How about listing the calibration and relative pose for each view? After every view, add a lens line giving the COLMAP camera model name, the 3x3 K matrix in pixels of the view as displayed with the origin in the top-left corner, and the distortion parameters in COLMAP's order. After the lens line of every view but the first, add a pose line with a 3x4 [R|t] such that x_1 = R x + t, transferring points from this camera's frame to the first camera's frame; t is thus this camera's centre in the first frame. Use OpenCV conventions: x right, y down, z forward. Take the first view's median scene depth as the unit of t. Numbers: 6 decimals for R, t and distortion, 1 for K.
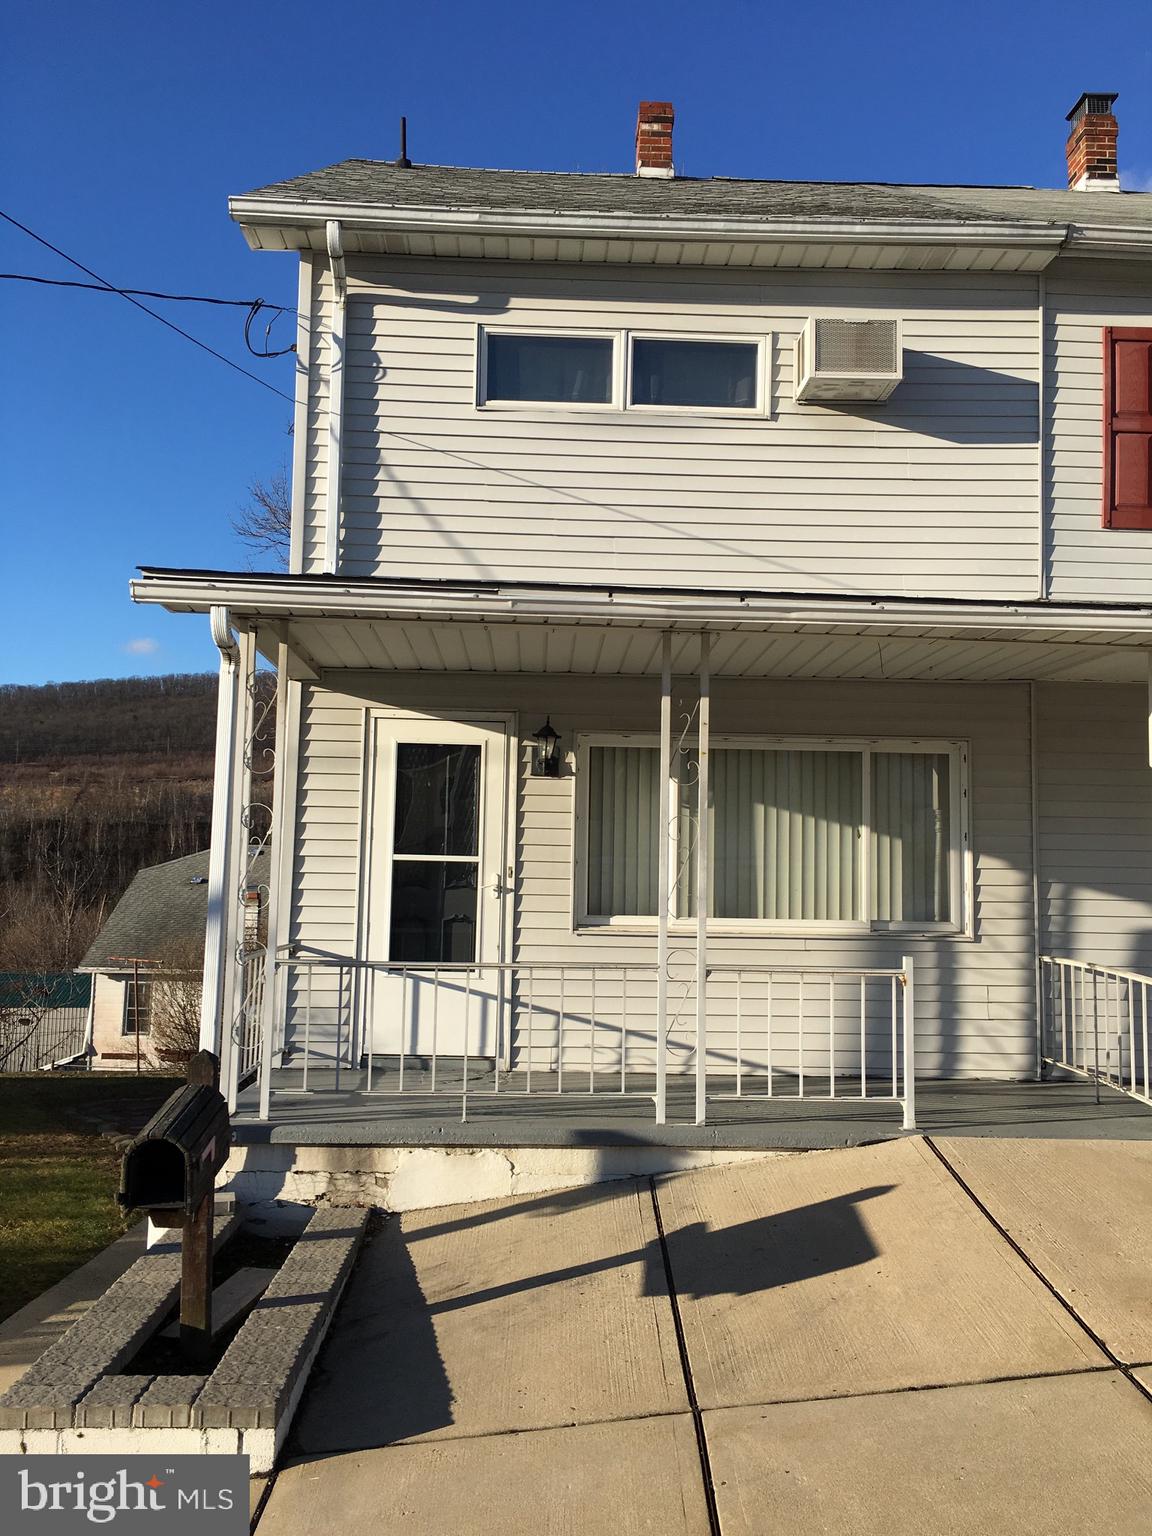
lens RADIAL K [[1315.6, 0, 570.3], [0, 1315.6, 776.2], [0, 0, 1]] dist [0.080377, -0.087071]
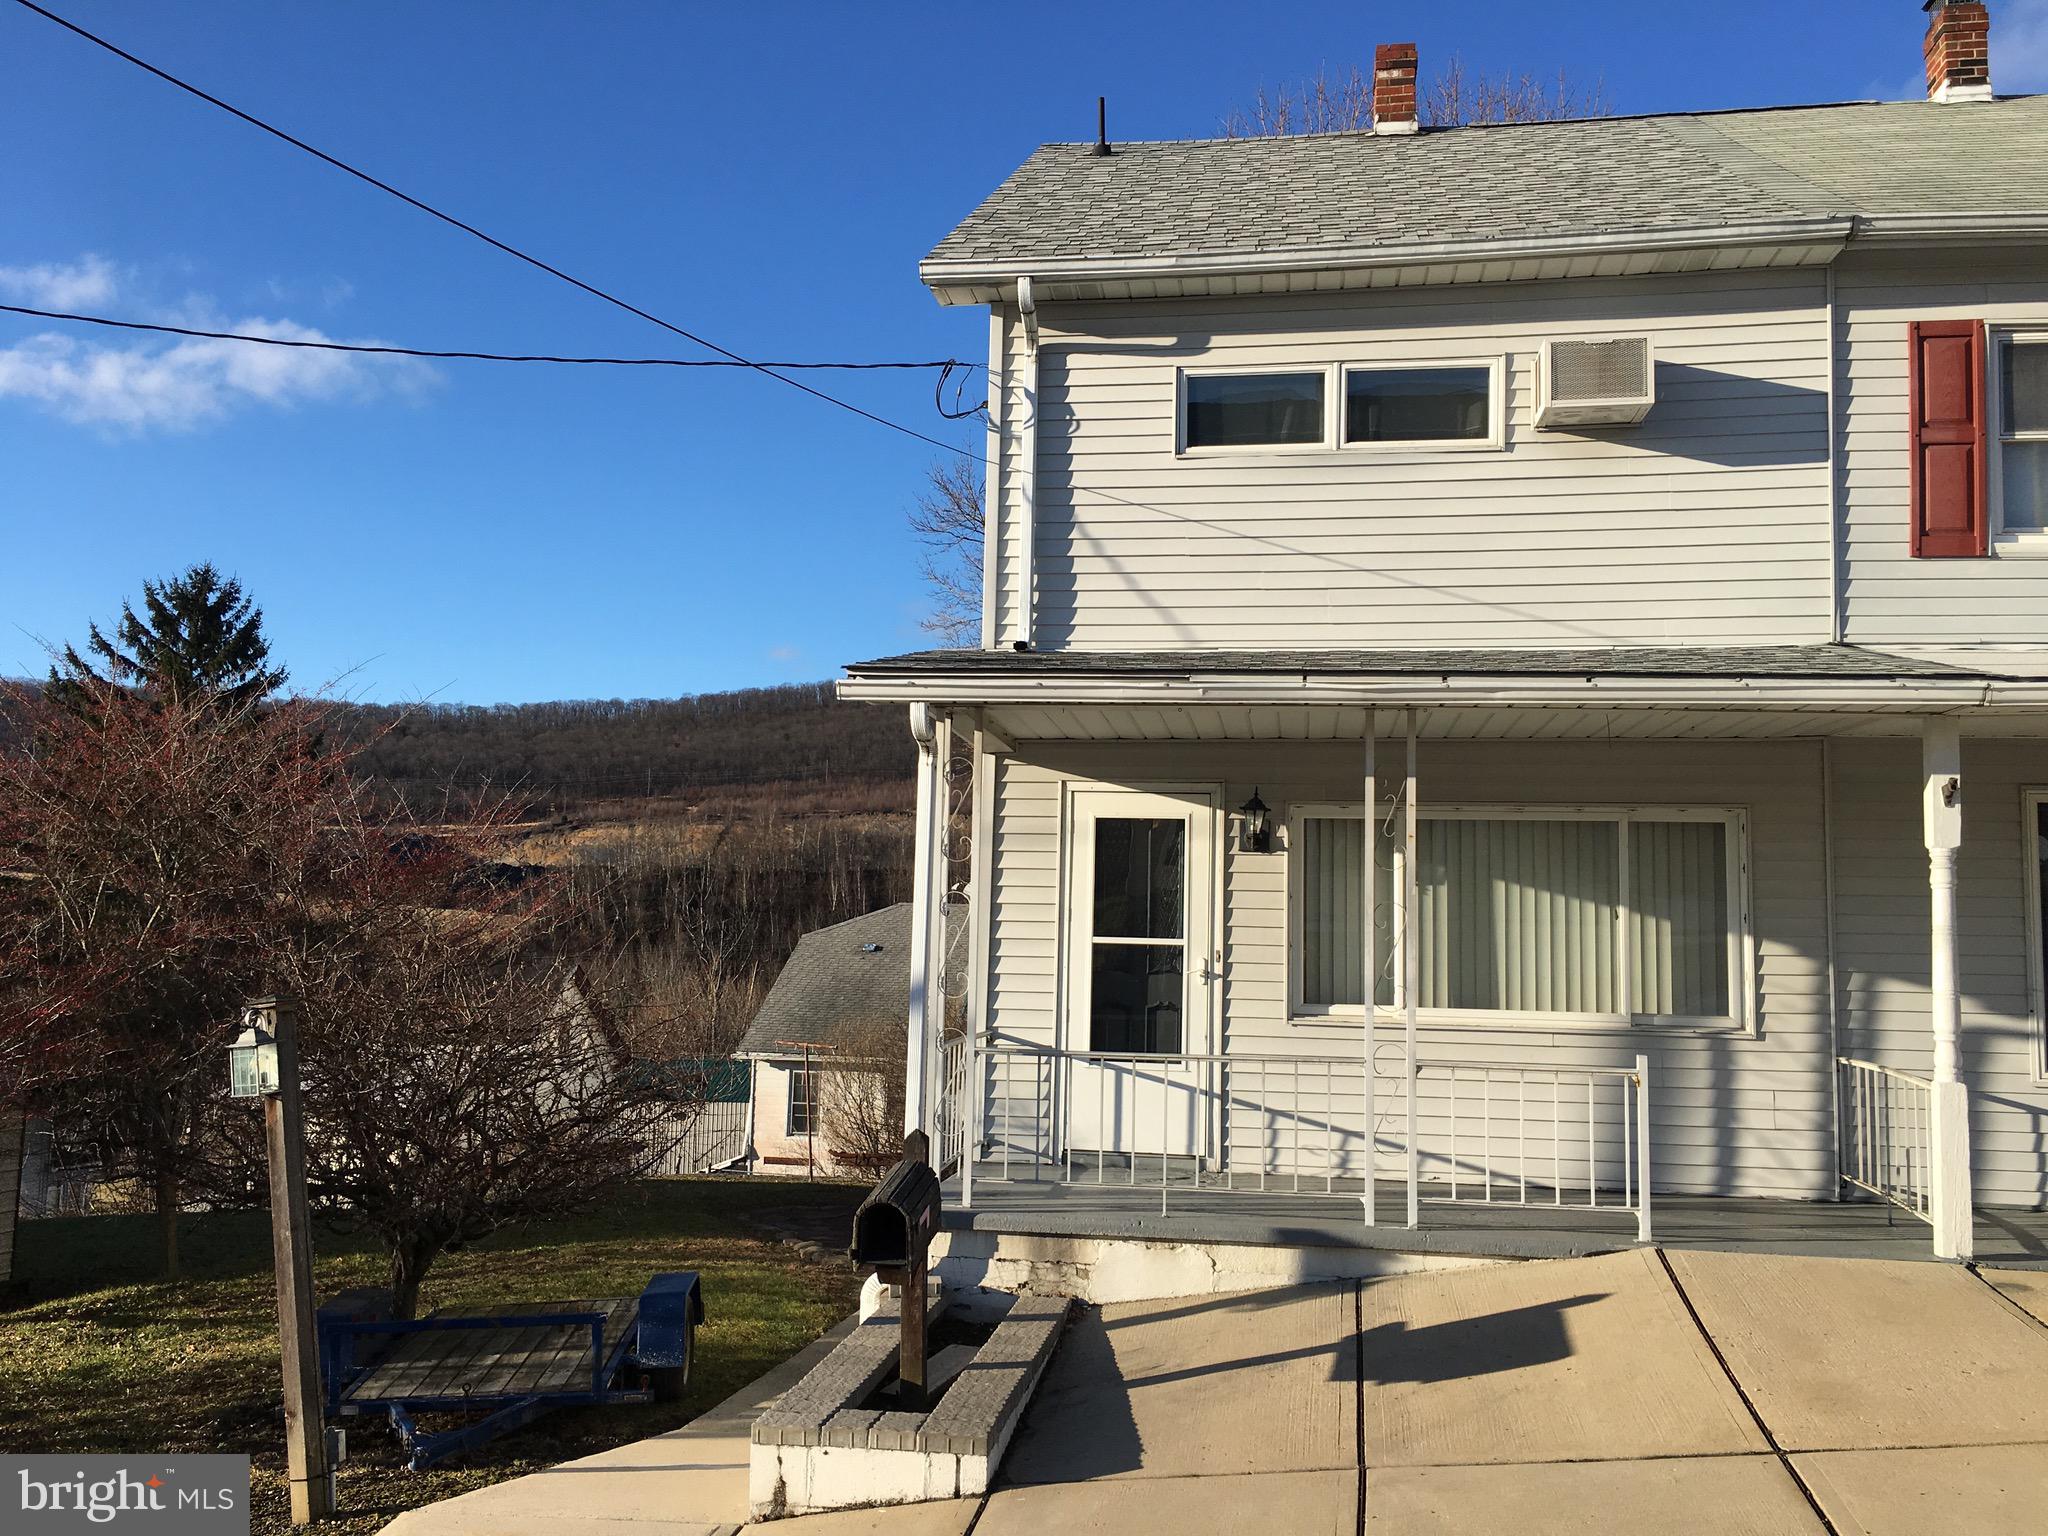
lens RADIAL K [[1714.9, 0, 1024.0], [0, 1714.9, 768.0], [0, 0, 1]] dist [0.099457, -0.114399]
pose [[0.983334, -0.017223, -0.180991, 0.041186], [0.012843, 0.999596, -0.025345, -0.030570], [0.181354, 0.022598, 0.983158, -0.215674]]
